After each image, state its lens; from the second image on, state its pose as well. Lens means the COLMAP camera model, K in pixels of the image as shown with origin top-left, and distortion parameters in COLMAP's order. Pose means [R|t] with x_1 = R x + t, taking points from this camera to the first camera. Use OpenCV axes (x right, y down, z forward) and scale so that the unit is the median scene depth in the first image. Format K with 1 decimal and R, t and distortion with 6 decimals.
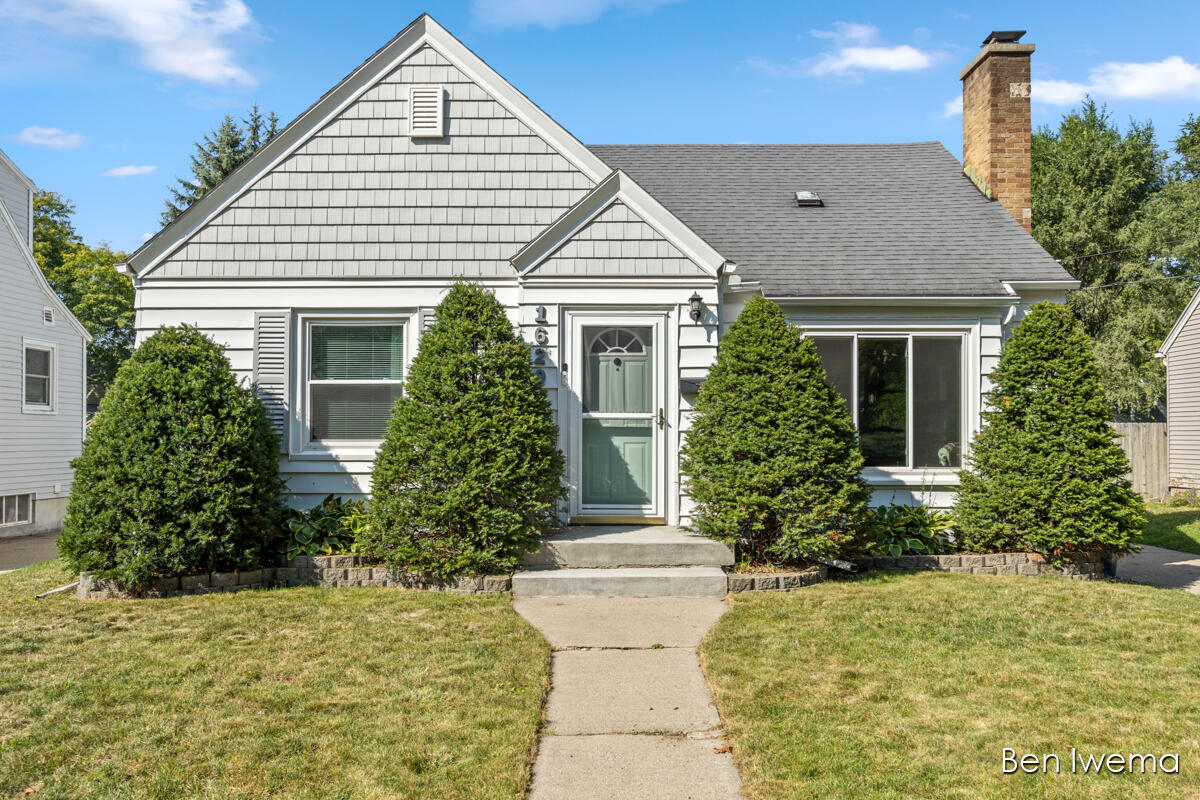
lens RADIAL K [[935.9, 0, 600.0], [0, 935.9, 400.0], [0, 0, 1]] dist [0.001569, 0.001884]
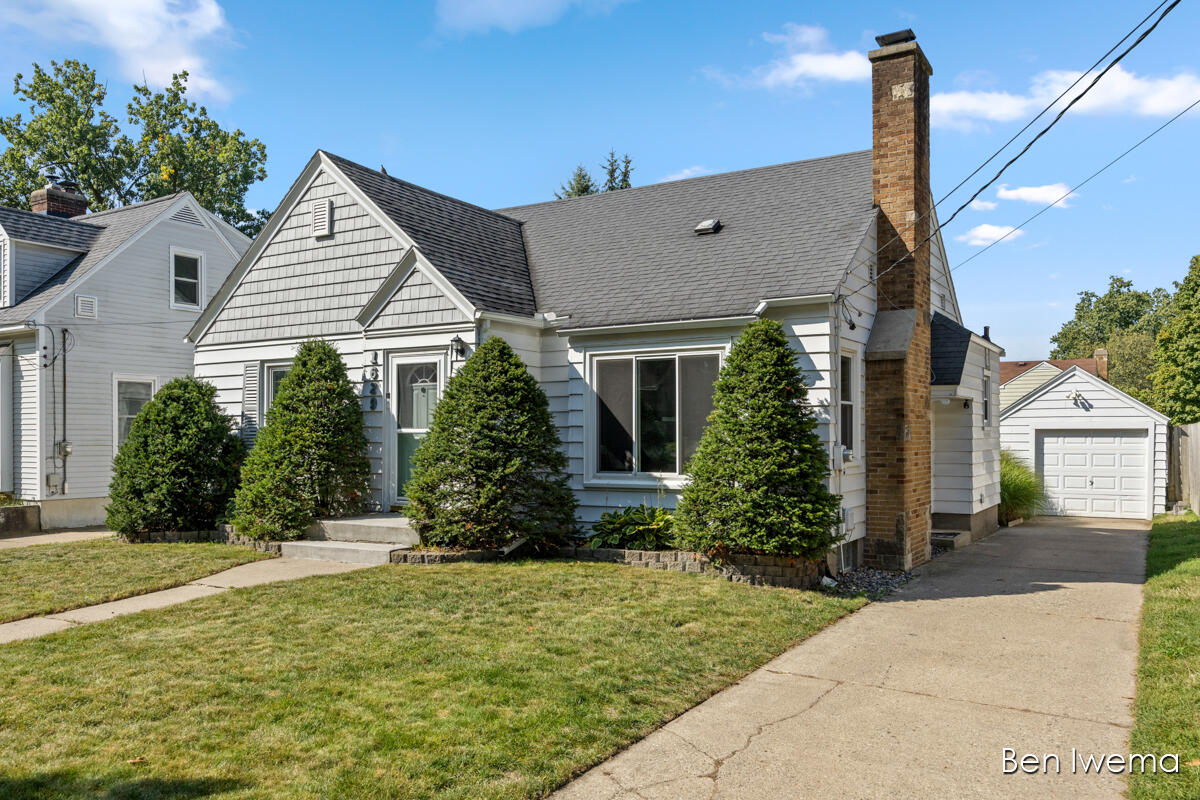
lens RADIAL K [[928.1, 0, 600.0], [0, 928.1, 400.0], [0, 0, 1]] dist [0.002235, -0.004305]
pose [[0.859914, -0.023067, -0.509917, 0.912448], [0.024660, 0.999689, -0.003635, -0.016010], [0.509843, -0.009449, 0.860216, -0.002543]]
